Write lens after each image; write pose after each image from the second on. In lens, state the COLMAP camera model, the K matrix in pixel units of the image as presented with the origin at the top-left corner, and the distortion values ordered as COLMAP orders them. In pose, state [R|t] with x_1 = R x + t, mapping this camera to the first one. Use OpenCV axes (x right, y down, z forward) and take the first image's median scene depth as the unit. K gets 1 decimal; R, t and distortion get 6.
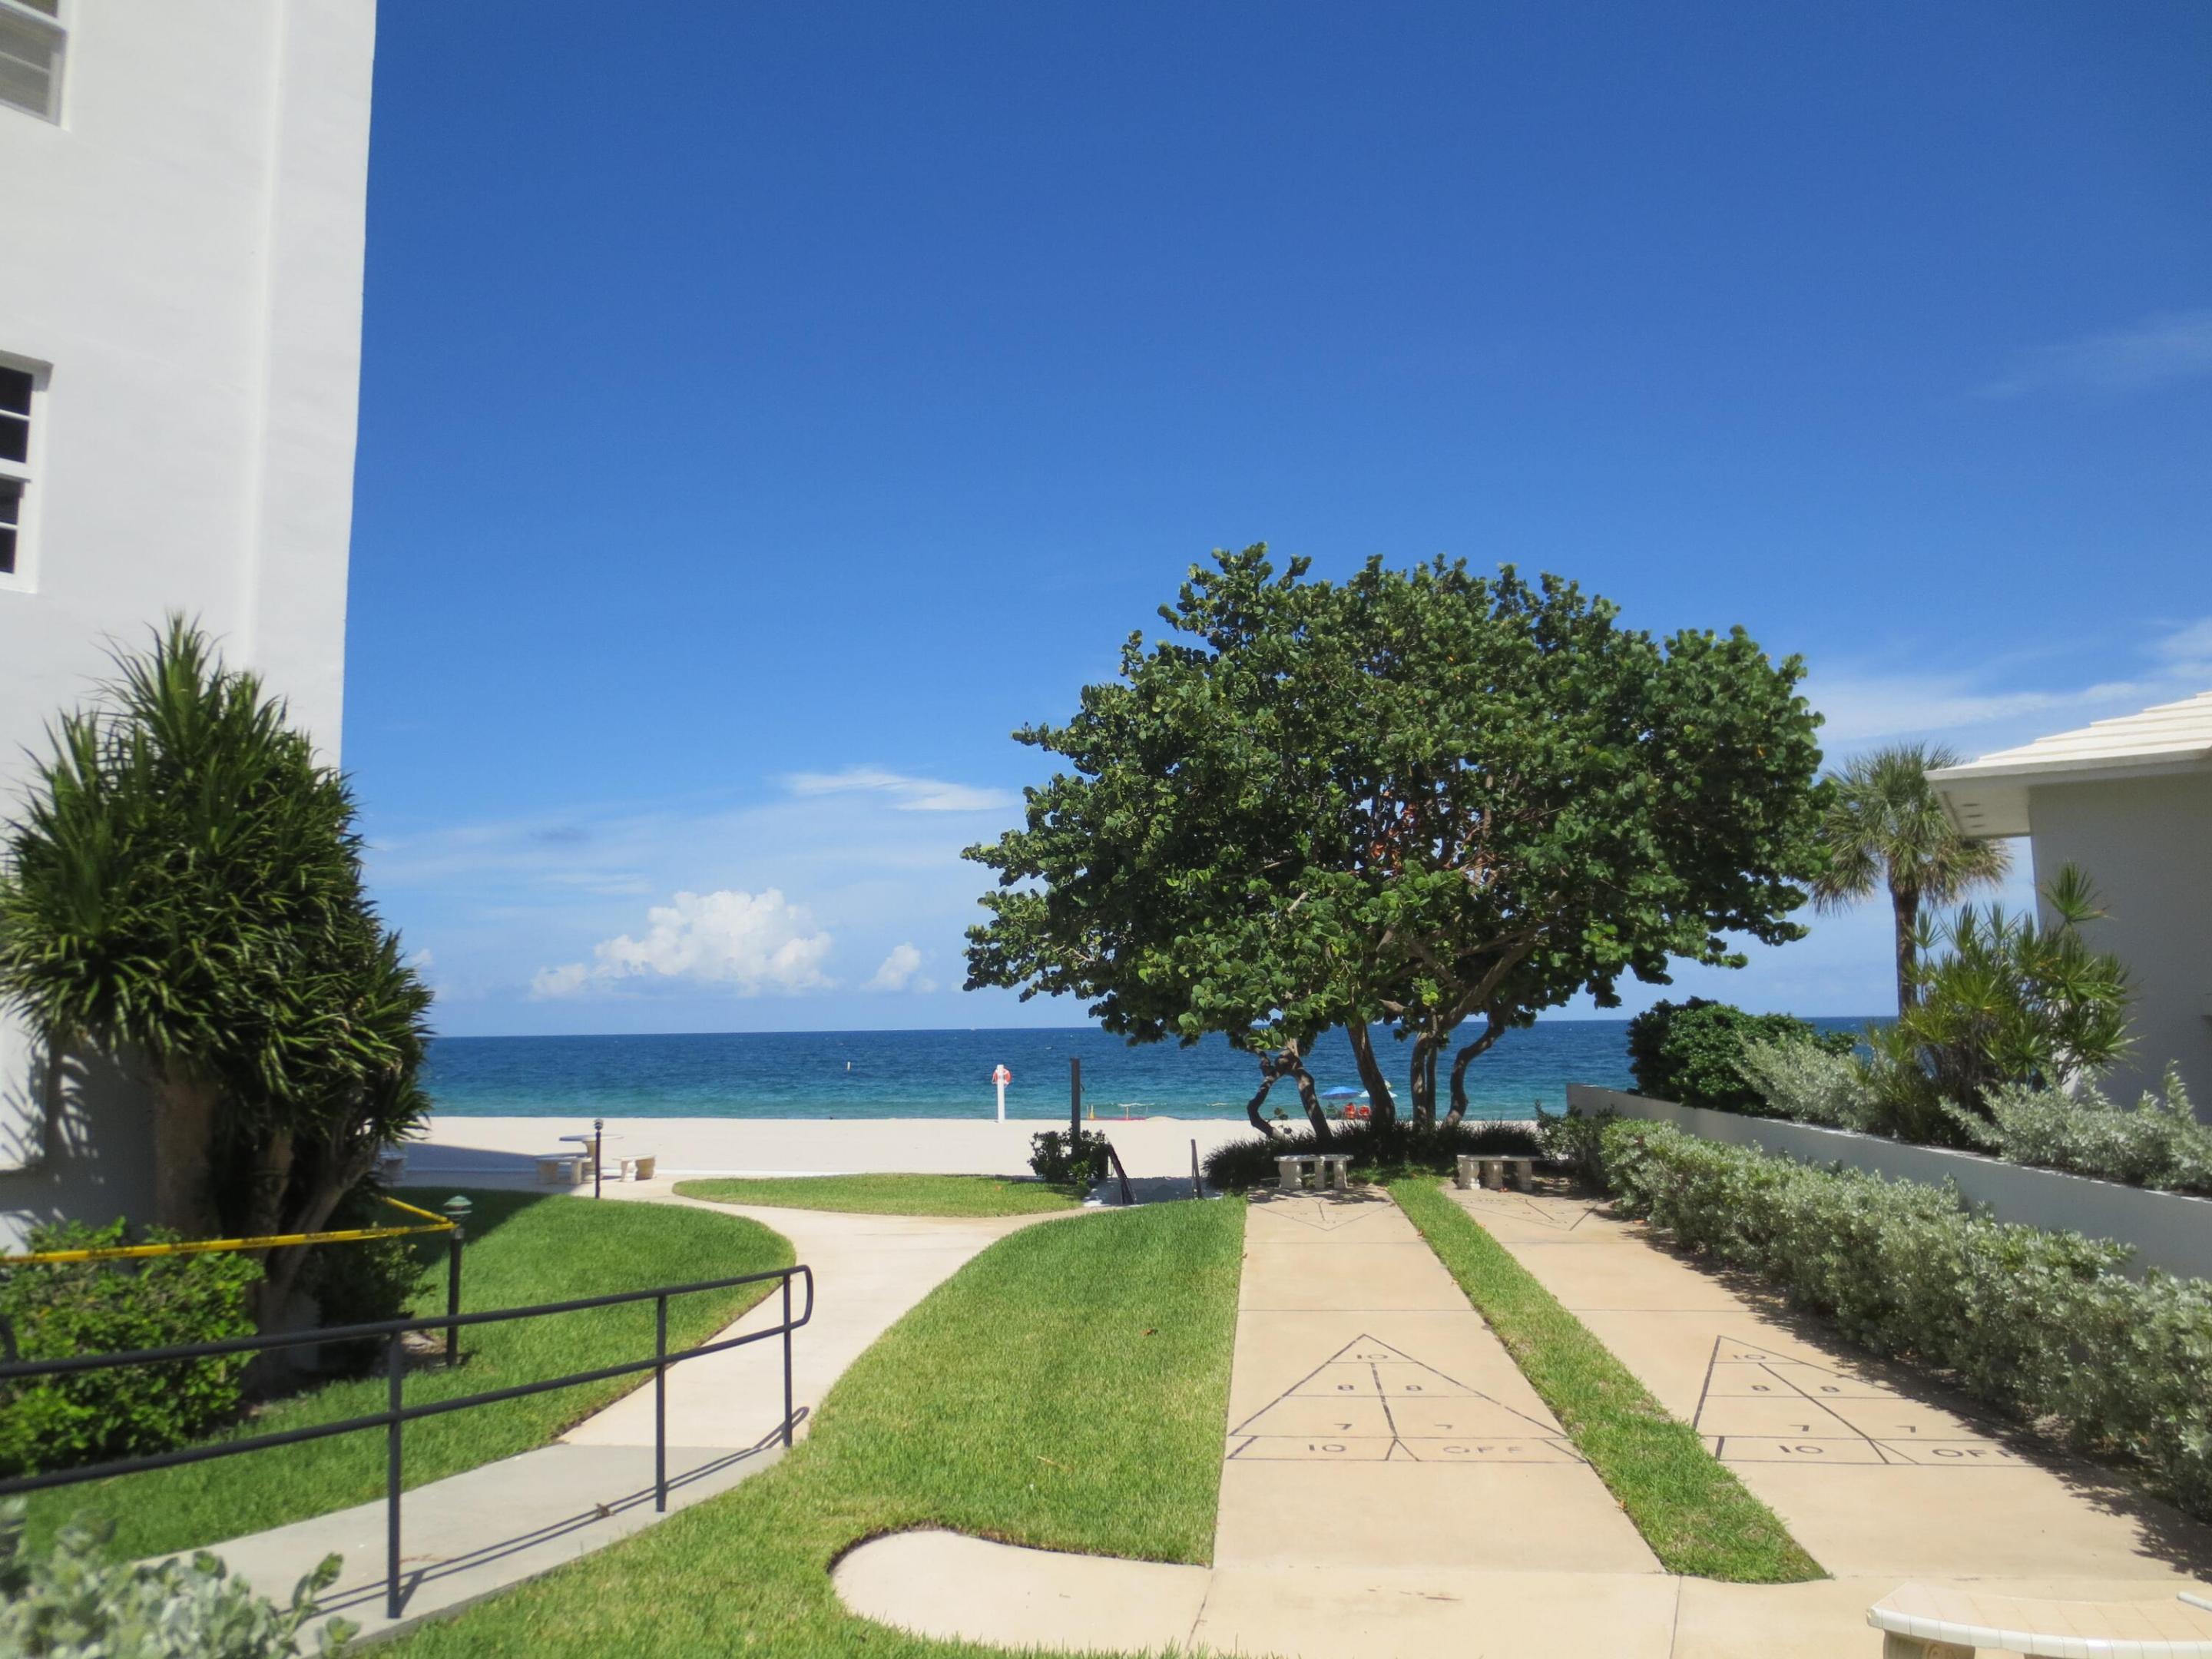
lens RADIAL K [[1538.3, 0, 1104.1], [0, 1538.3, 846.6], [0, 0, 1]] dist [-0.001560, -0.001373]
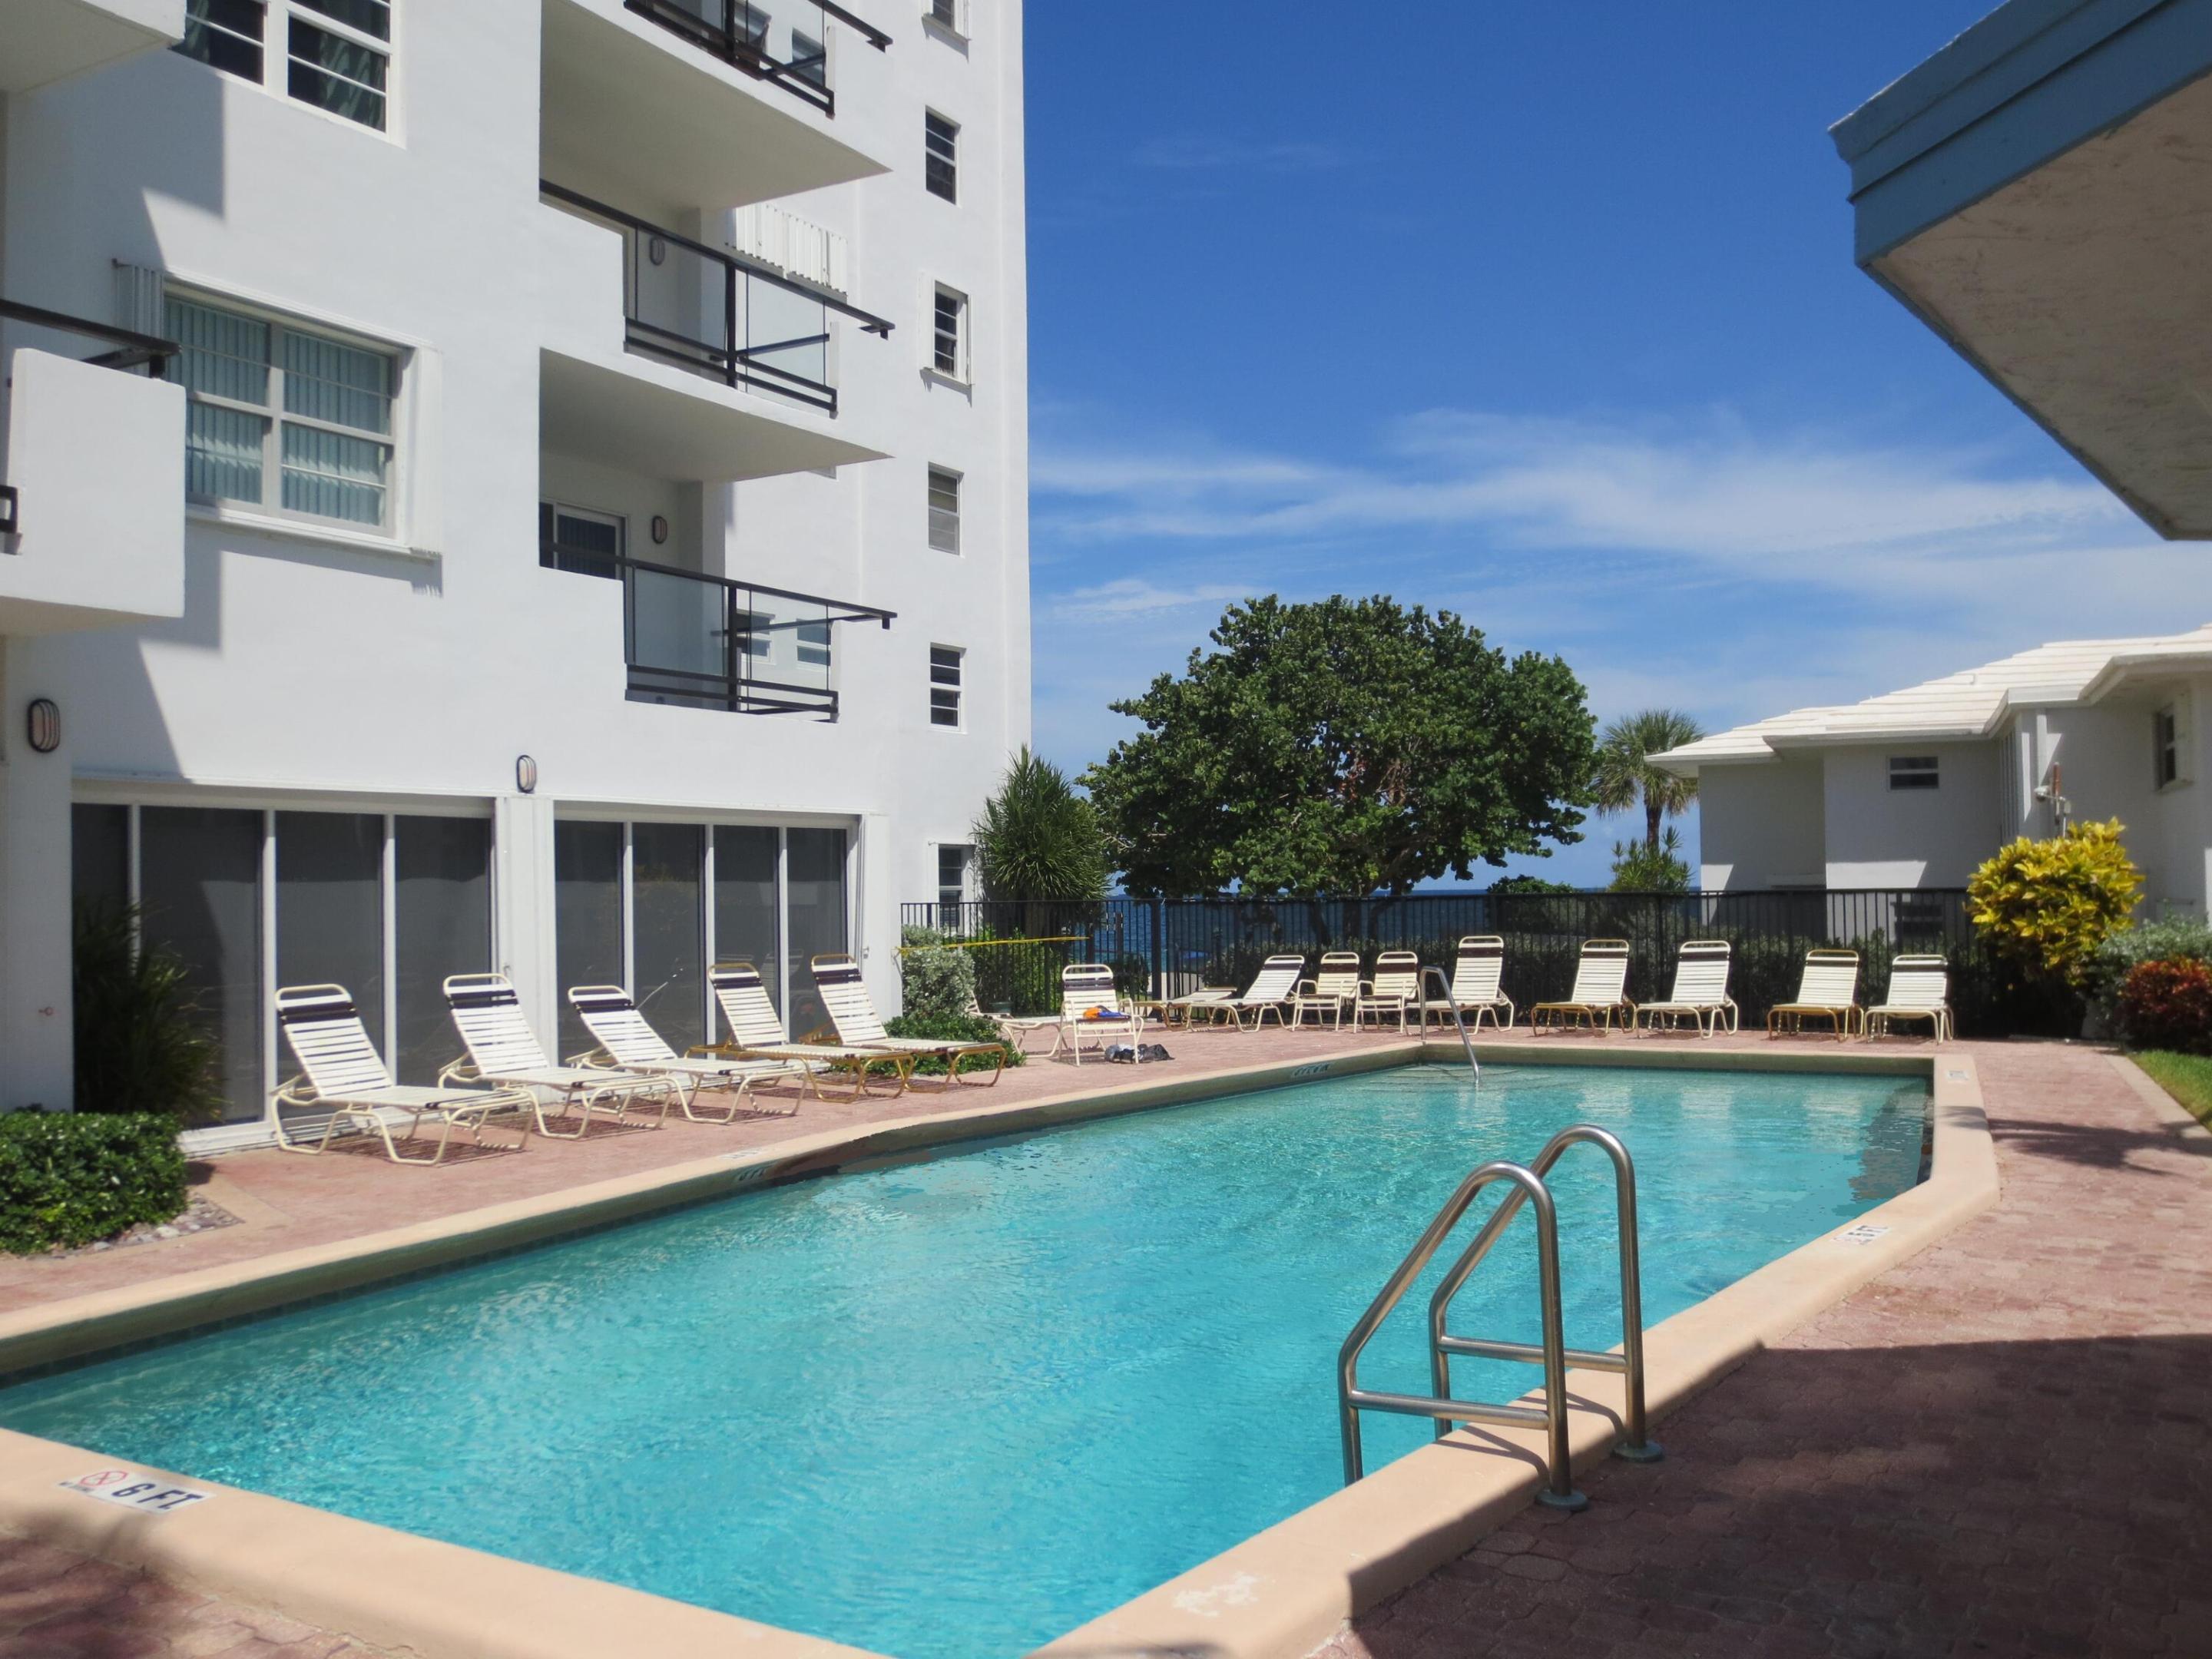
lens RADIAL K [[1977.0, 0, 1106.0], [0, 1977.0, 829.5], [0, 0, 1]] dist [0.002881, 0.004818]
pose [[0.986789, 0.005636, 0.161913, -0.405697], [-0.018868, 0.996592, 0.080299, -0.114476], [-0.160908, -0.082293, 0.983533, -1.027612]]
